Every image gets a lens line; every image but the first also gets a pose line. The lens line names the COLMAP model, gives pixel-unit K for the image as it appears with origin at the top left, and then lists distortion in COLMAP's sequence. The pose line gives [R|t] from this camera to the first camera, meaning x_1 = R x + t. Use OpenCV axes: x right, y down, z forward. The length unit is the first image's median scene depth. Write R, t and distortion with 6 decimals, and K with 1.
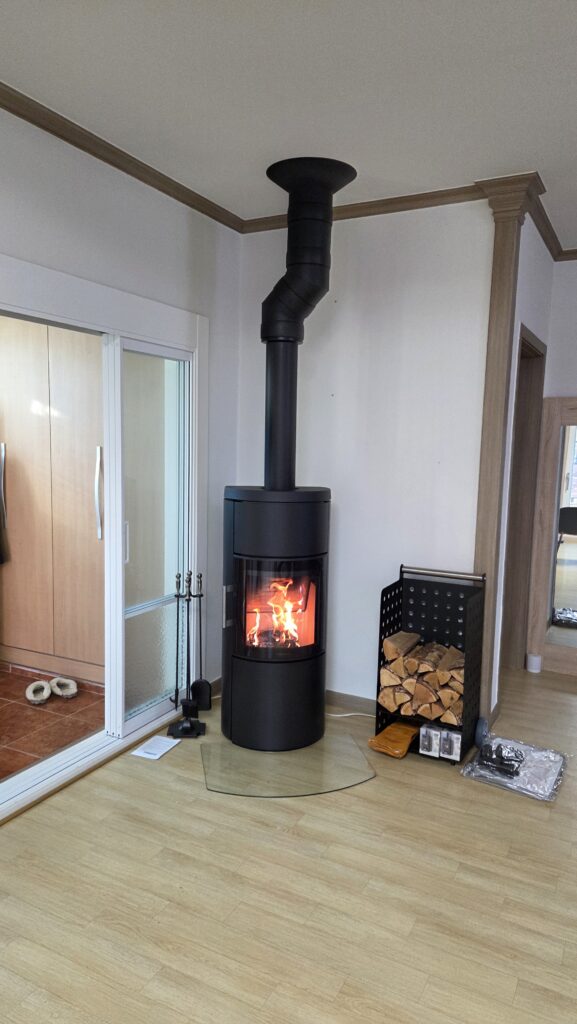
lens RADIAL K [[682.5, 0, 298.1], [0, 682.5, 517.7], [0, 0, 1]] dist [0.056305, -0.052006]
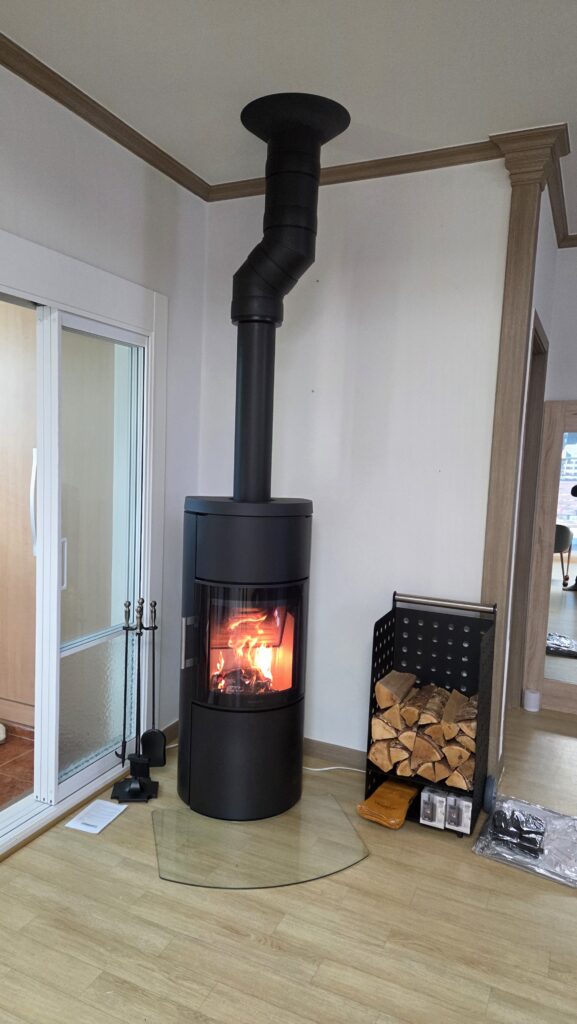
lens RADIAL K [[682.5, 0, 276.4], [0, 682.5, 519.7], [0, 0, 1]] dist [0.056305, -0.052006]
pose [[0.999276, 0.009571, 0.036814, -0.028068], [-0.008974, 0.999826, -0.016363, -0.005241], [-0.036964, 0.016021, 0.999188, 0.172425]]
